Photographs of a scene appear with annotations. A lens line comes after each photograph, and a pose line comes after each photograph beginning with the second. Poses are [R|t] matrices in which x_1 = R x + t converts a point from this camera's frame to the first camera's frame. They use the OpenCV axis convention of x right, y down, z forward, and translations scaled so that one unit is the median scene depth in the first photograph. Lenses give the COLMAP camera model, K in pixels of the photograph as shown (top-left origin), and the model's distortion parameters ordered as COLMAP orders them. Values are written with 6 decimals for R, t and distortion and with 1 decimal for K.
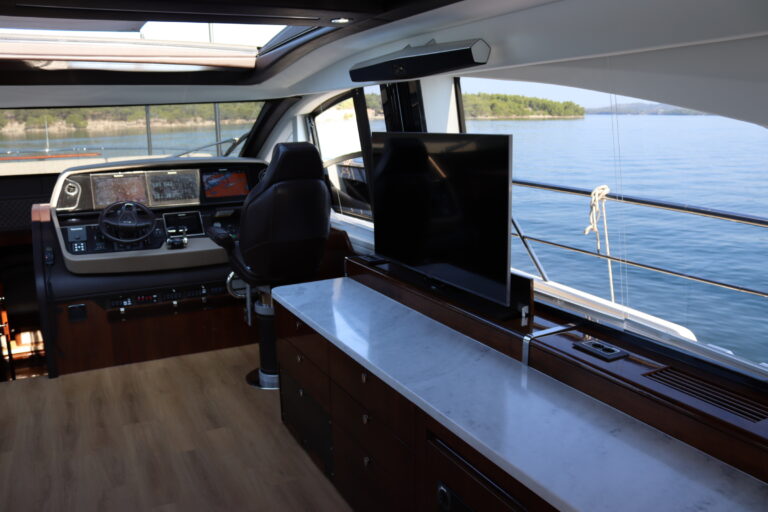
lens RADIAL K [[634.1, 0, 377.9], [0, 634.1, 260.6], [0, 0, 1]] dist [-0.126798, 0.067540]
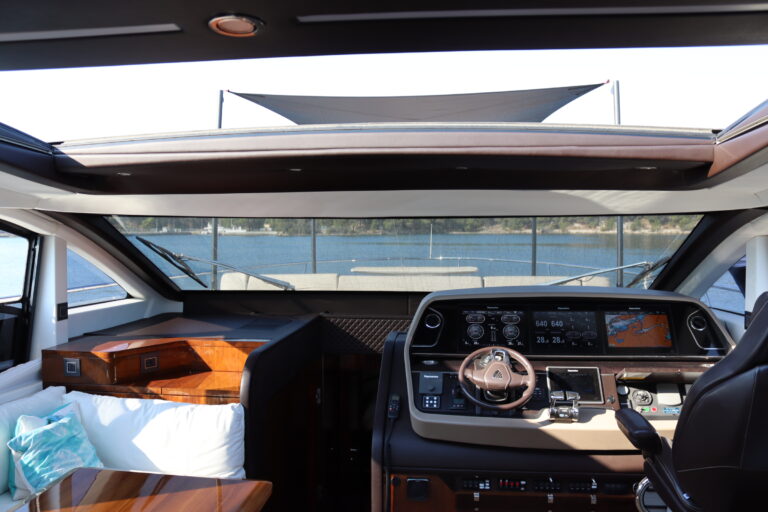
lens RADIAL K [[634.1, 0, 384.1], [0, 634.1, 247.3], [0, 0, 1]] dist [-0.126798, 0.067540]
pose [[0.839579, 0.027302, -0.542550, -0.120384], [-0.131008, 0.979434, -0.153445, -0.077218], [0.527203, 0.199908, 0.825890, 0.295201]]
